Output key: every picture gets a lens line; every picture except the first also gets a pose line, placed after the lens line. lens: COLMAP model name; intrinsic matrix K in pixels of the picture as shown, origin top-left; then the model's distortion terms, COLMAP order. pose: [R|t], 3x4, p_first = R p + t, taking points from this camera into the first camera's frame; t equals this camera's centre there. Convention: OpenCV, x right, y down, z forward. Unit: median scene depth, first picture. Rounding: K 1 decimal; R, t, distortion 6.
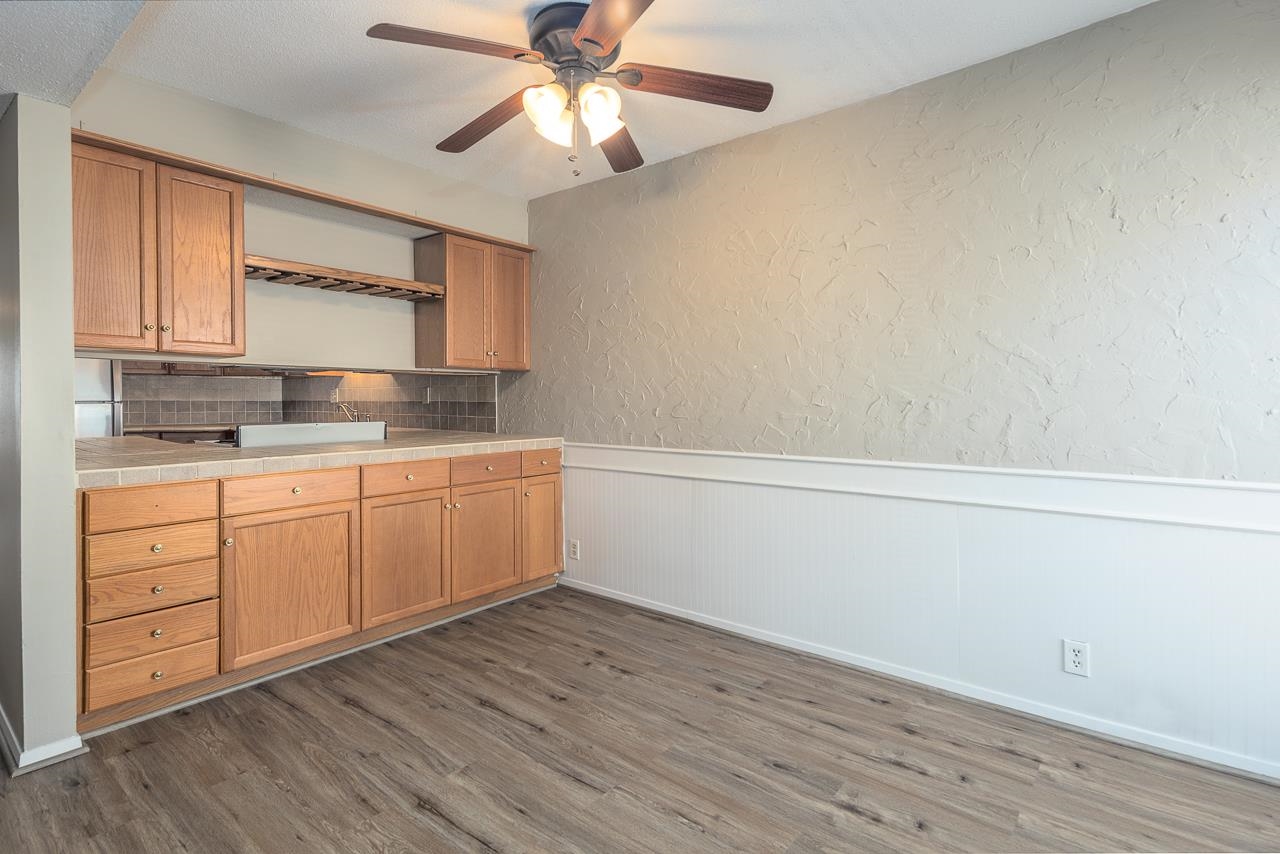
lens RADIAL K [[625.8, 0, 639.9], [0, 625.8, 403.1], [0, 0, 1]] dist [0.047078, -0.014913]
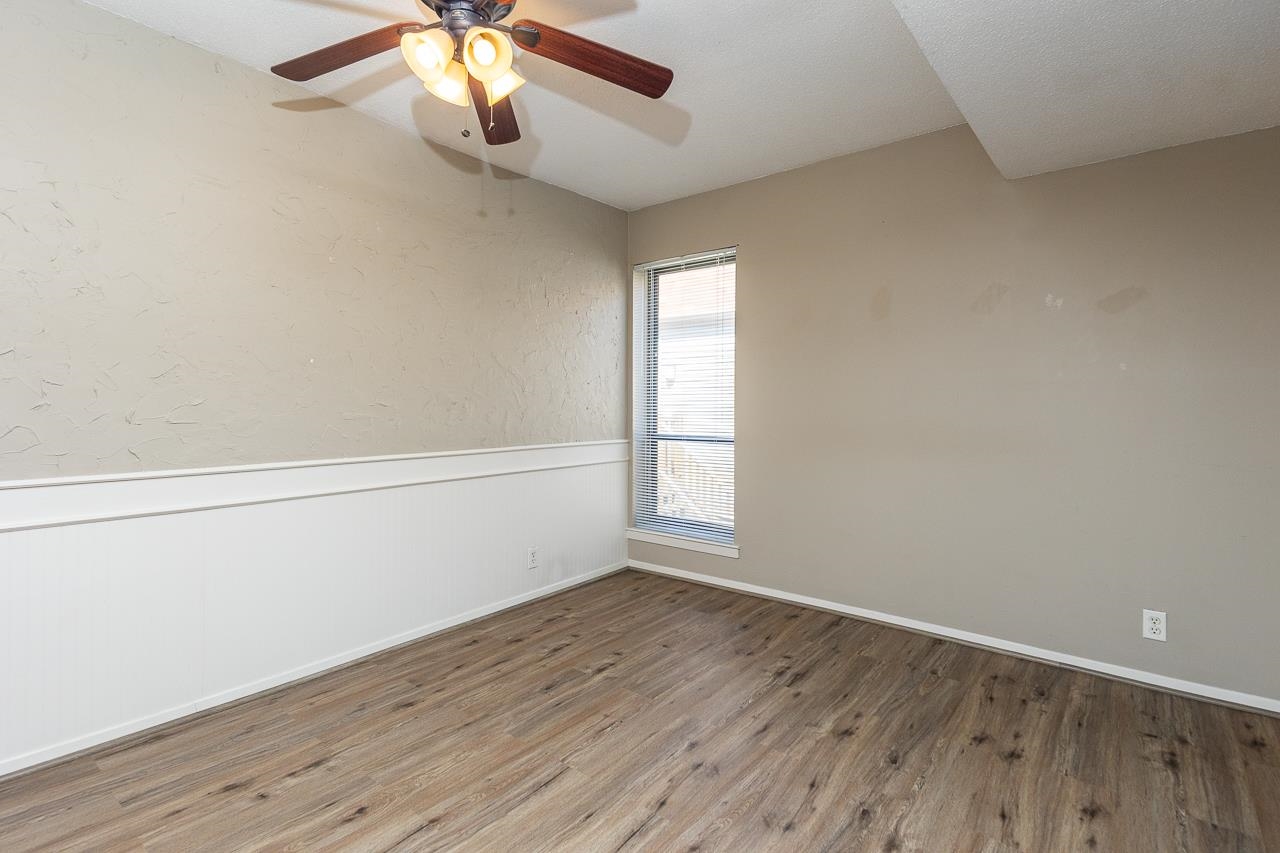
lens RADIAL K [[625.8, 0, 644.9], [0, 625.8, 413.5], [0, 0, 1]] dist [0.047078, -0.014913]
pose [[-0.042569, -0.007158, 0.999068, -0.855179], [0.001866, 0.999972, 0.007244, 0.011302], [-0.999092, 0.002172, -0.042555, 0.703033]]
